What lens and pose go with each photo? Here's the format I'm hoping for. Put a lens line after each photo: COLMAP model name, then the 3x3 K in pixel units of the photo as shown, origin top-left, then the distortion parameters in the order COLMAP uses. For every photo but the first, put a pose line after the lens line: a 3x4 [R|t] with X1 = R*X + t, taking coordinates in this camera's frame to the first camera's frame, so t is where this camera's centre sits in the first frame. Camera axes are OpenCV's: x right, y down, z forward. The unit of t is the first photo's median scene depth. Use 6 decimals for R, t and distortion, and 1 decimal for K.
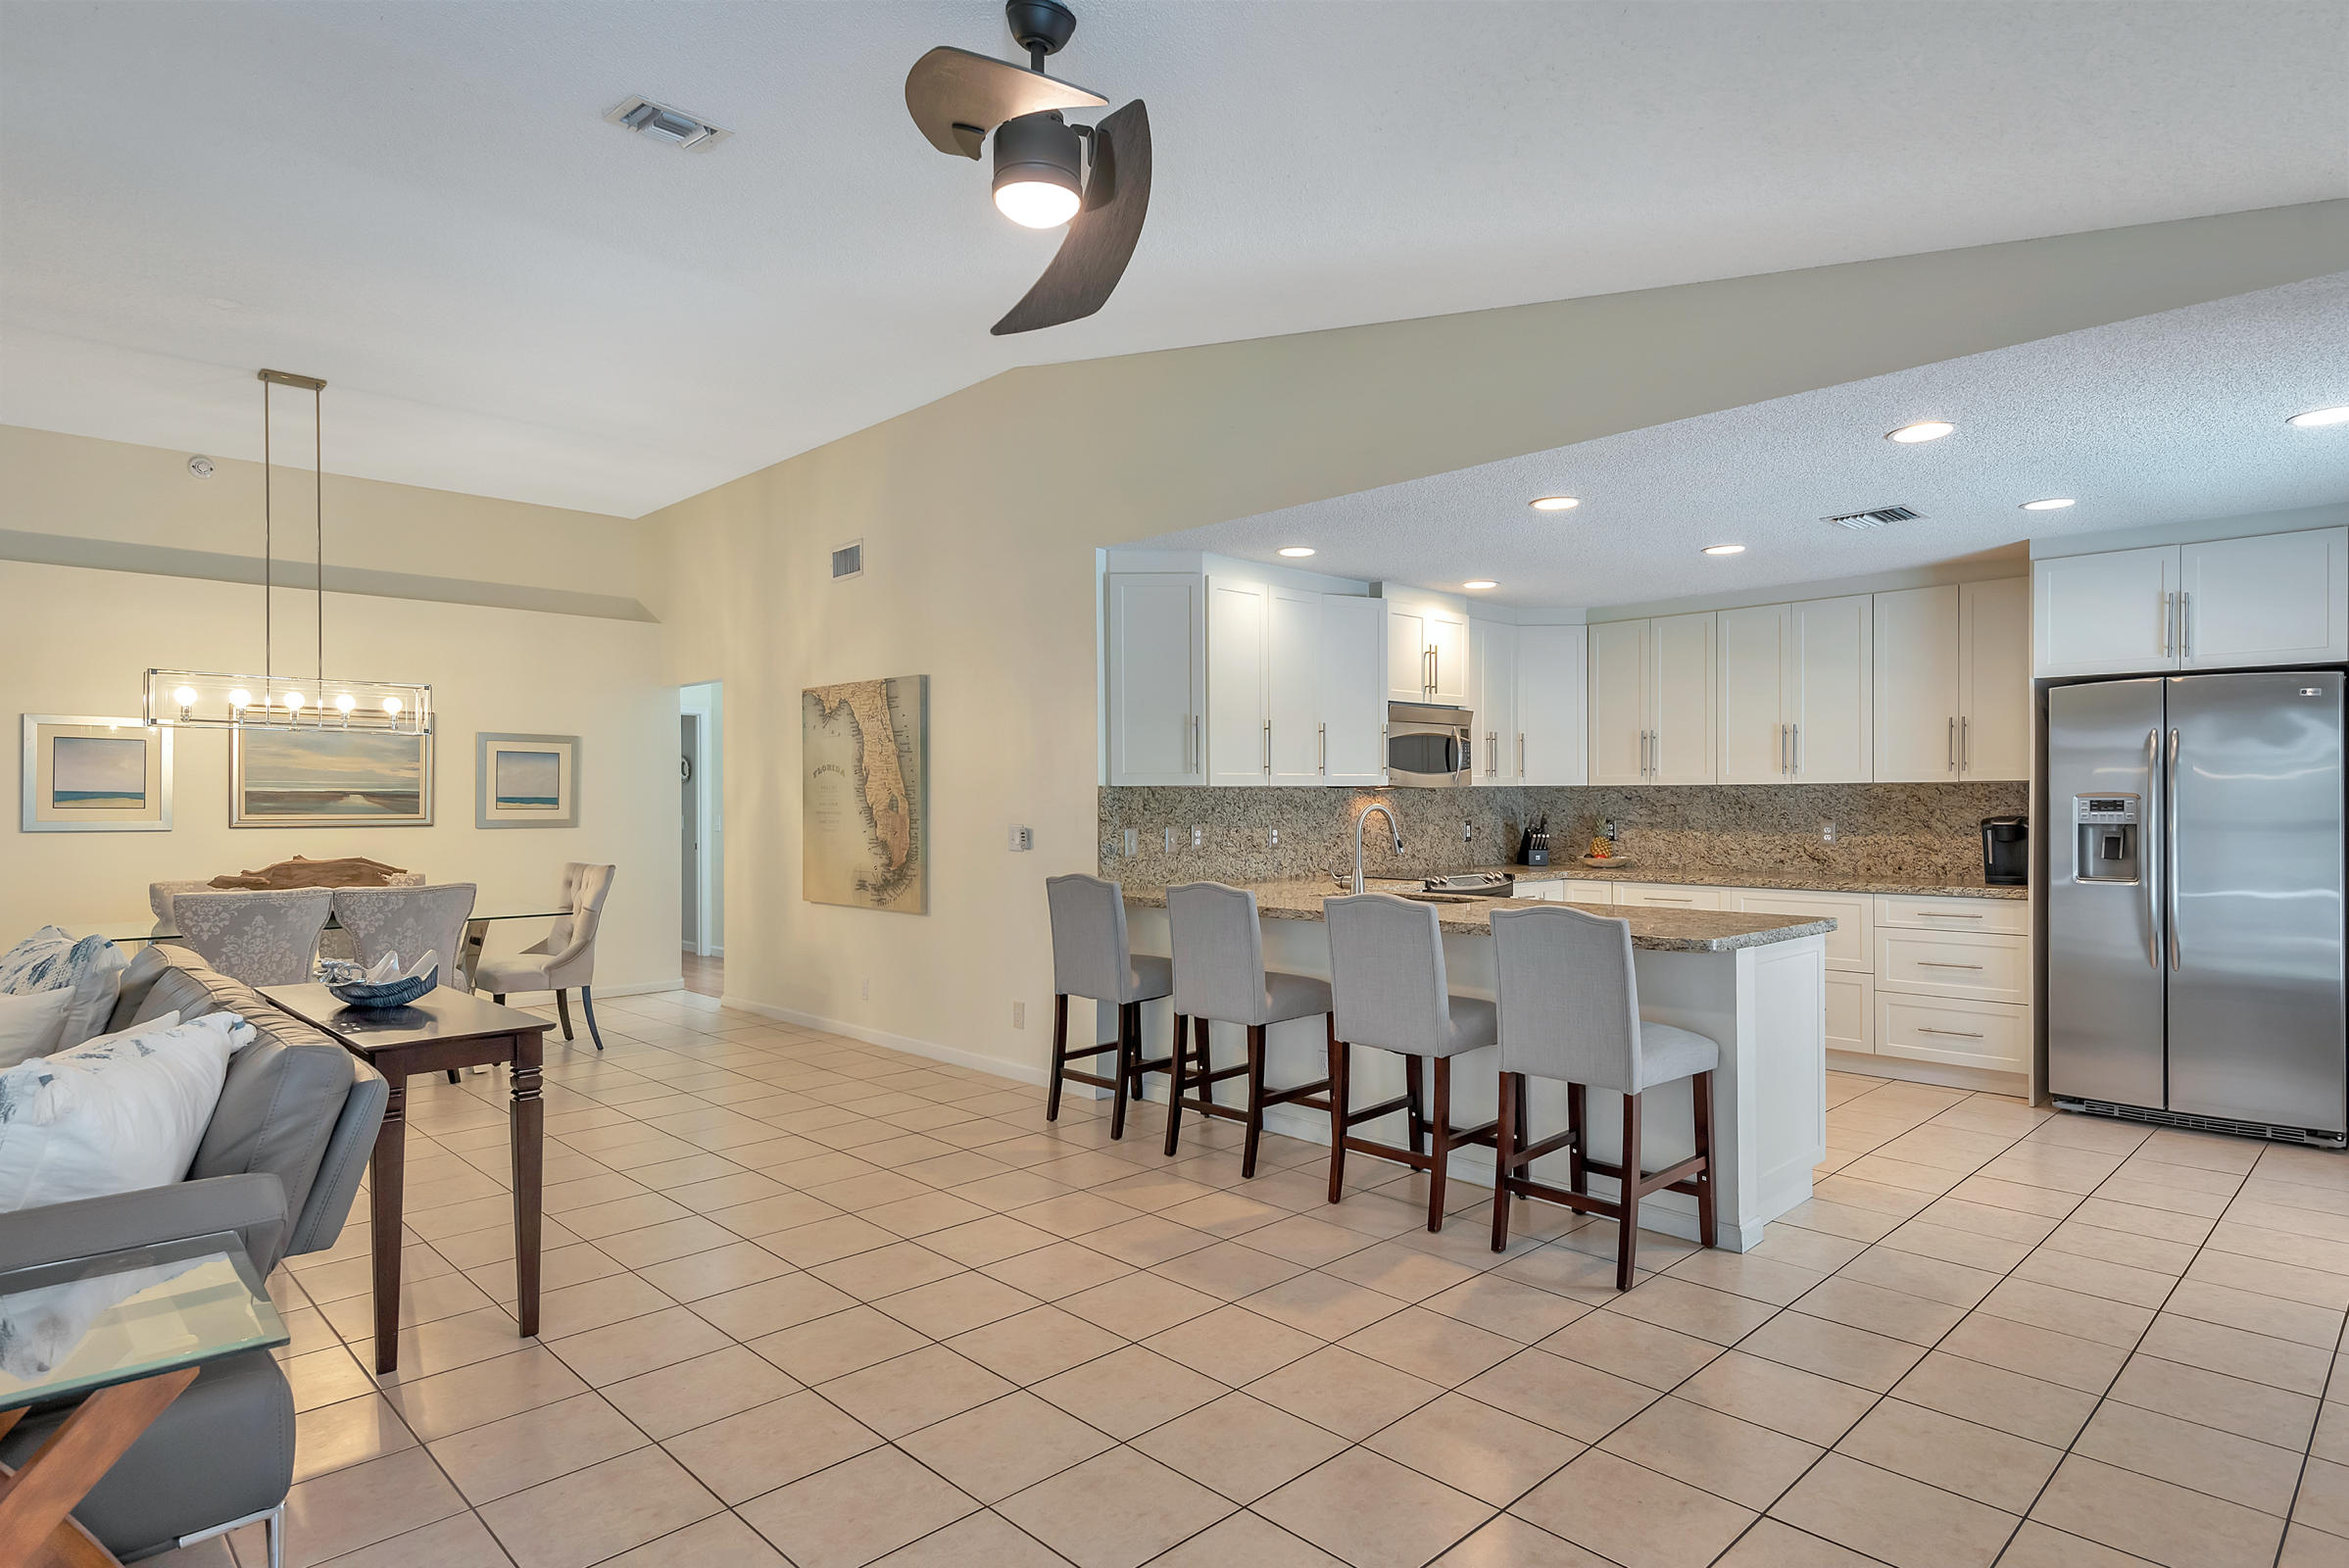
lens RADIAL K [[1251.6, 0, 1191.4], [0, 1251.6, 792.7], [0, 0, 1]] dist [0.021262, -0.013913]
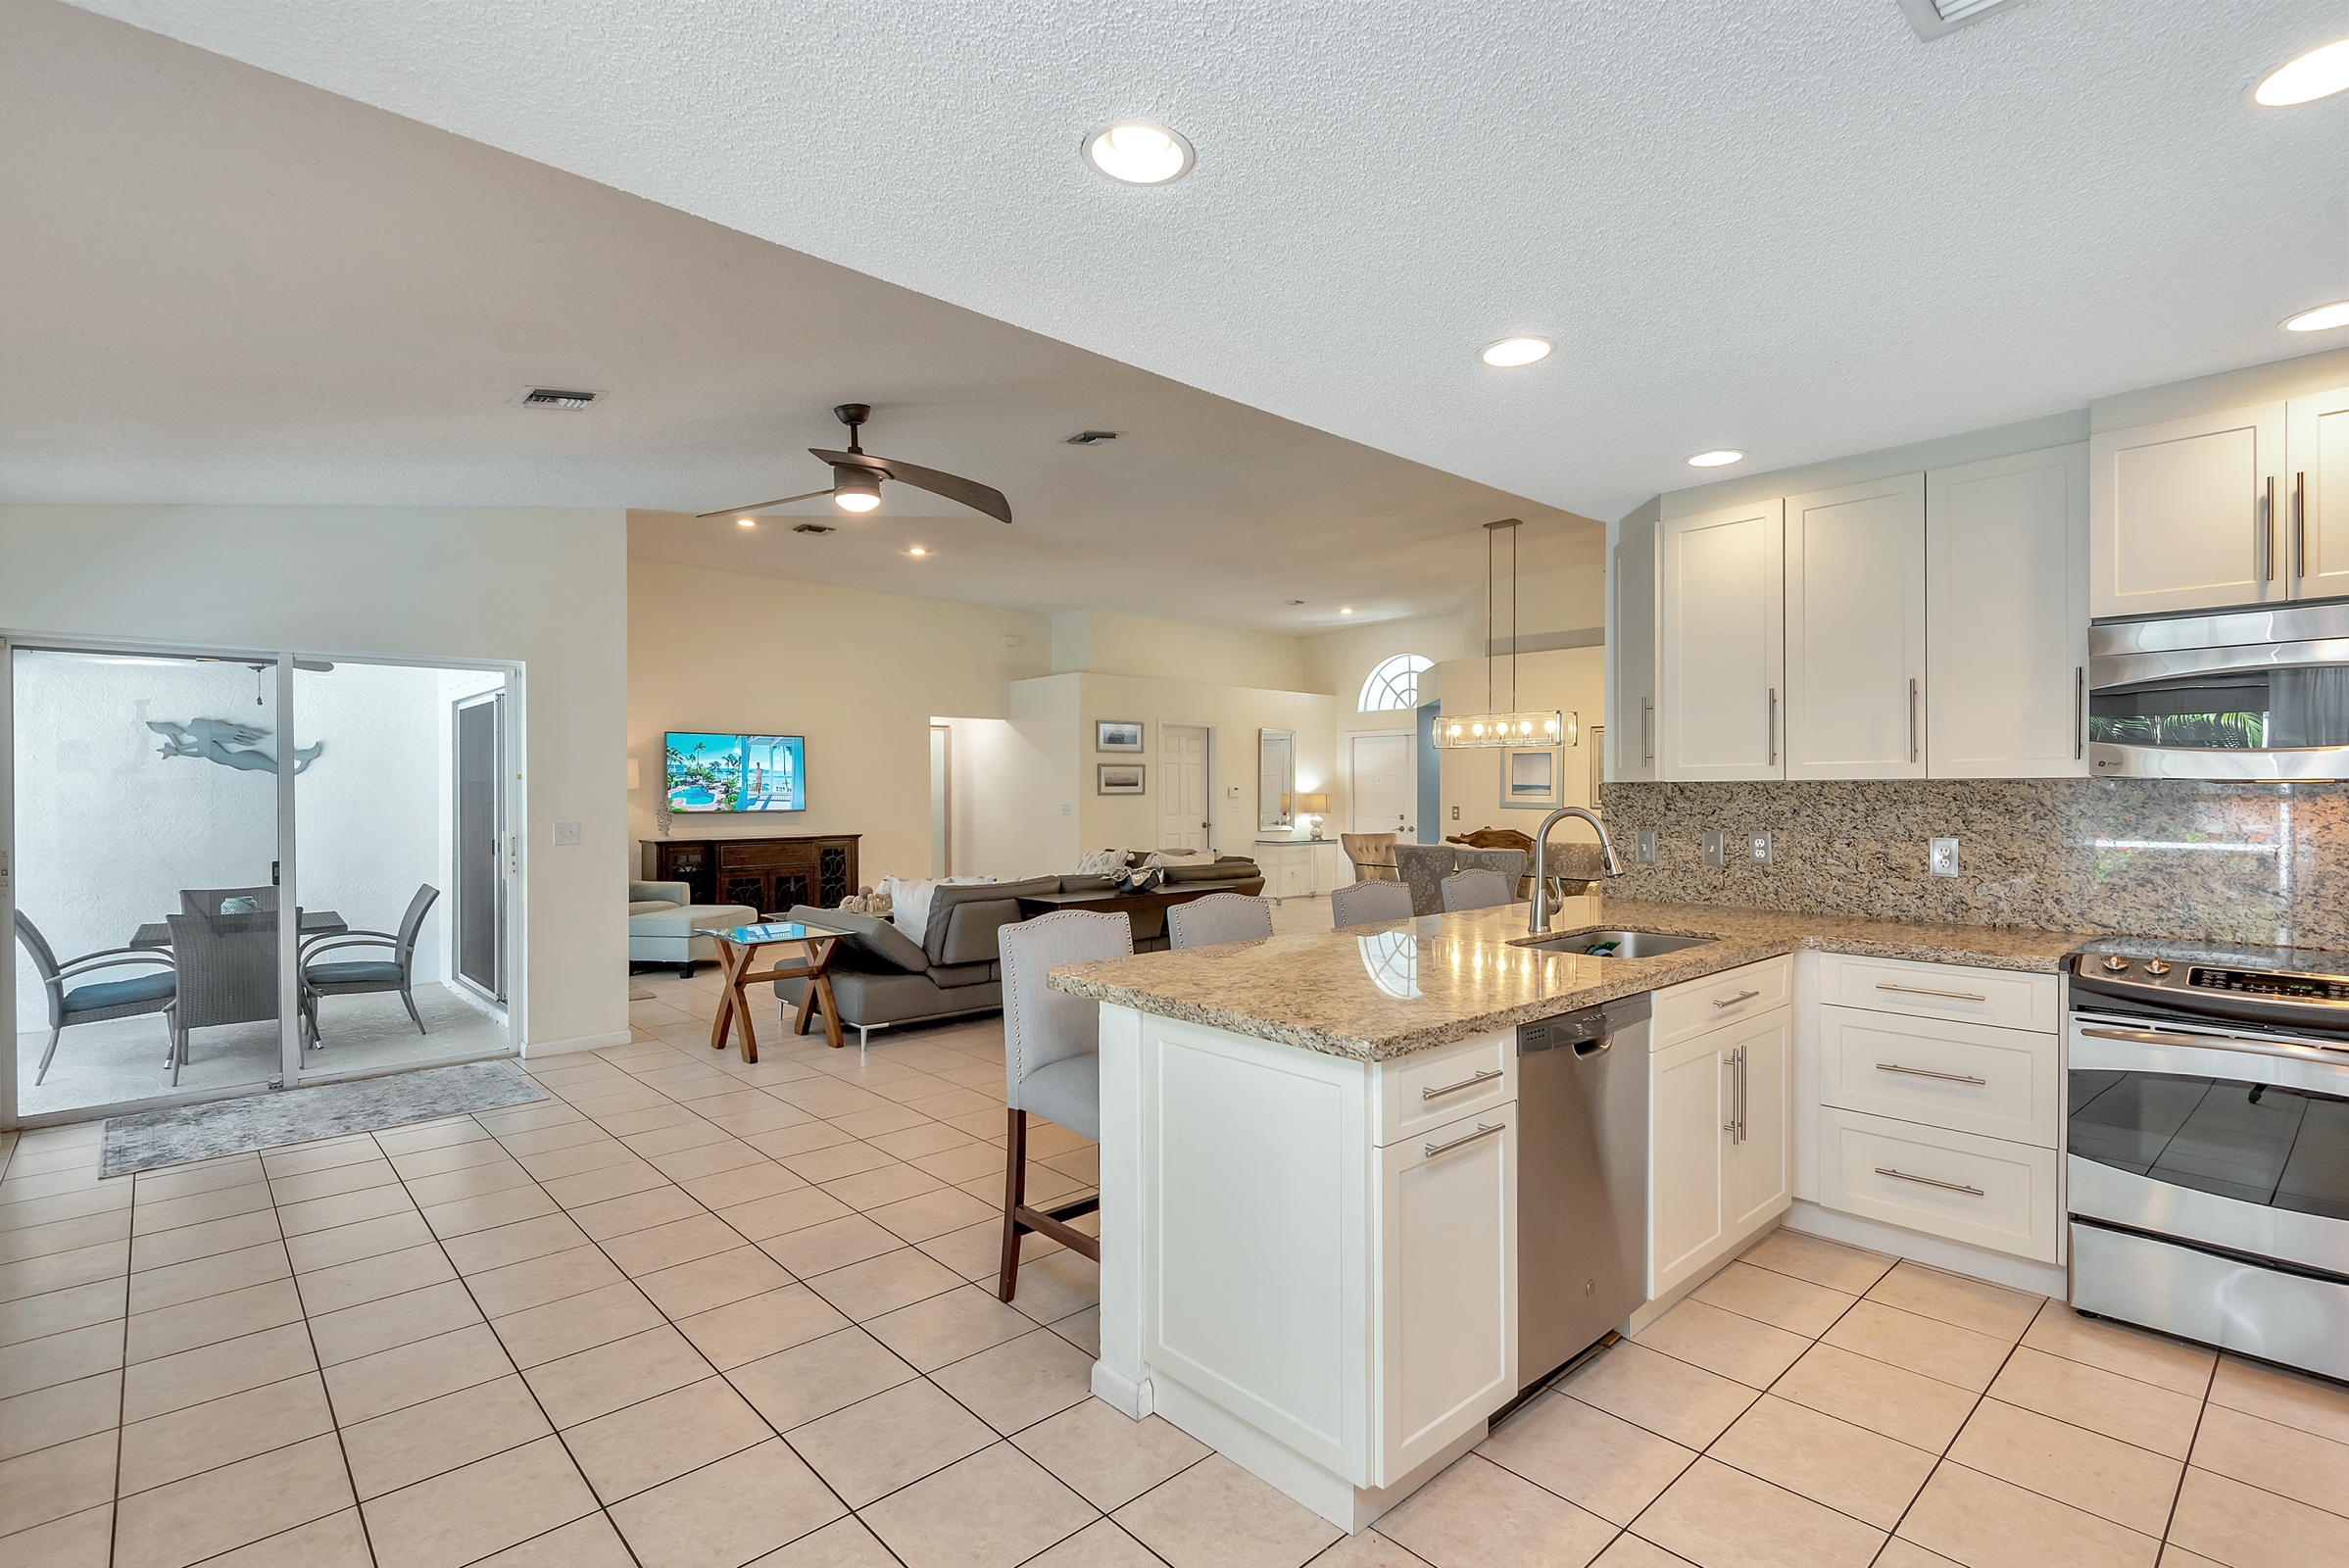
lens RADIAL K [[1091.2, 0, 1201.3], [0, 1091.2, 792.8], [0, 0, 1]] dist [0.024429, -0.013957]
pose [[-0.016625, 0.007428, -0.999834, 0.610556], [0.006393, 0.999953, 0.007323, -0.004603], [0.999841, -0.006270, -0.016672, 0.593626]]
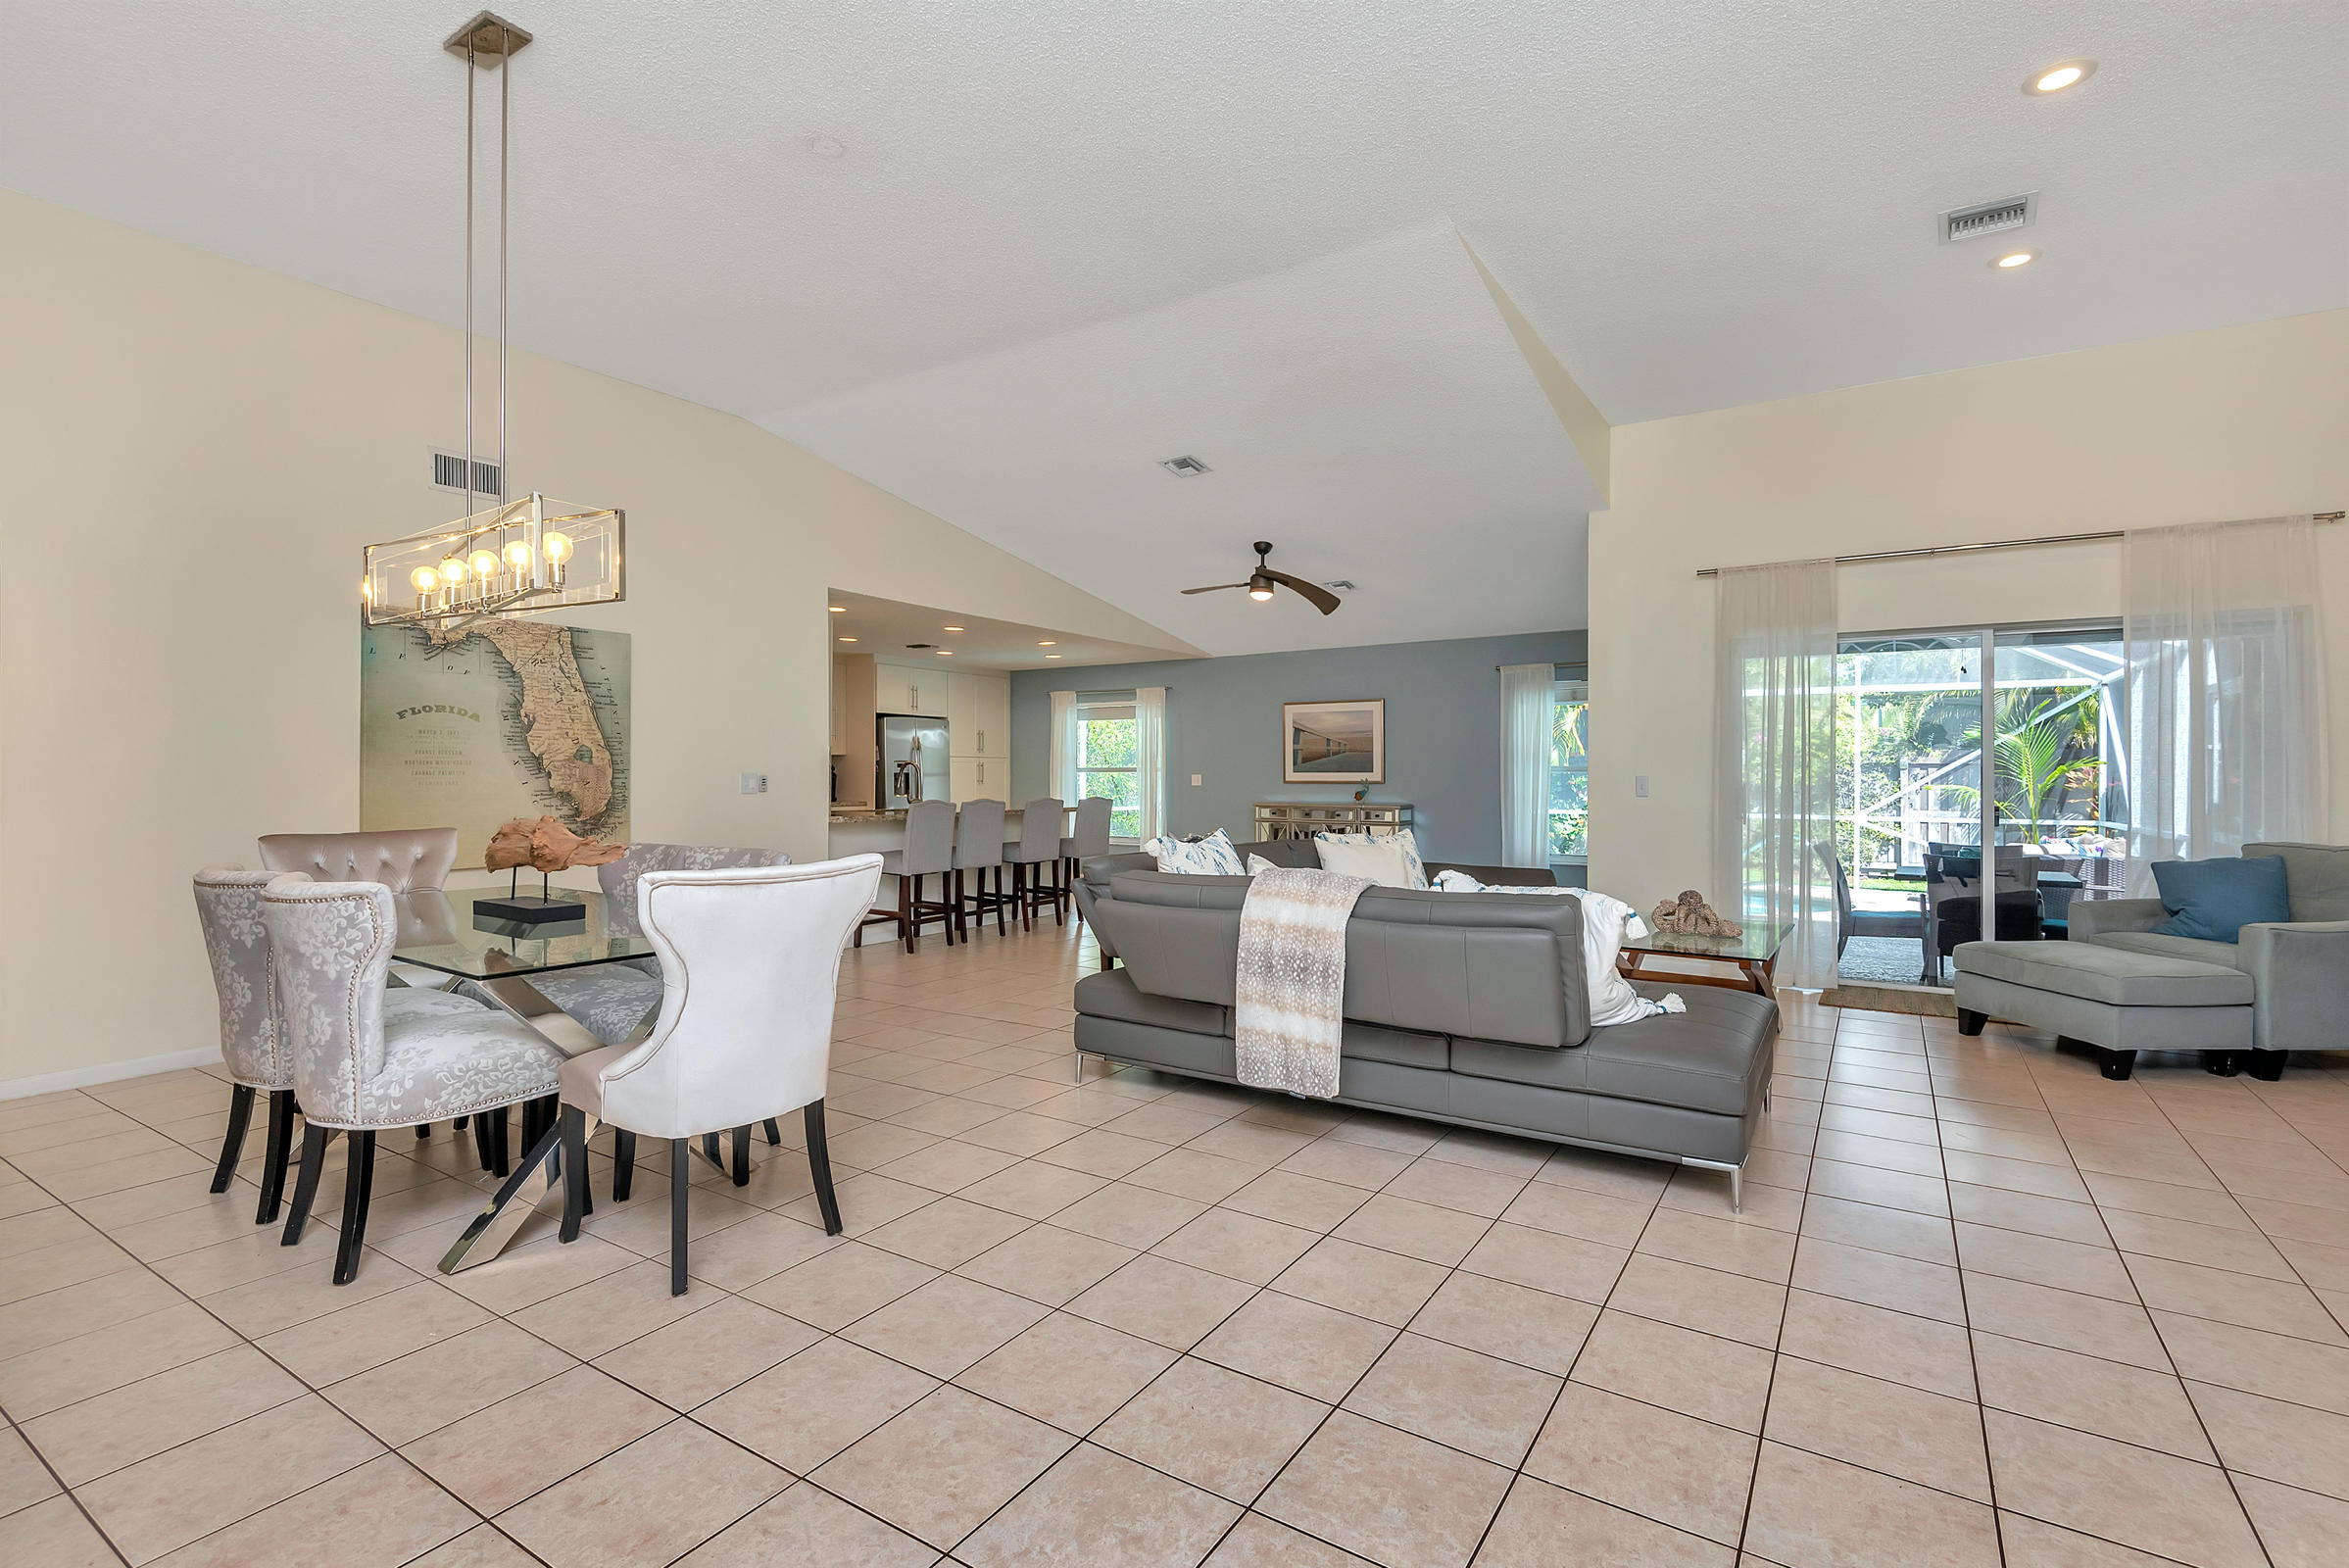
lens RADIAL K [[1091.2, 0, 1172.6], [0, 1091.2, 768.0], [0, 0, 1]] dist [0.024429, -0.013957]
pose [[-0.207028, 0.008384, 0.978299, -1.197250], [-0.006182, 0.999932, -0.009878, 0.025899], [-0.978315, -0.008093, -0.206963, 0.720690]]
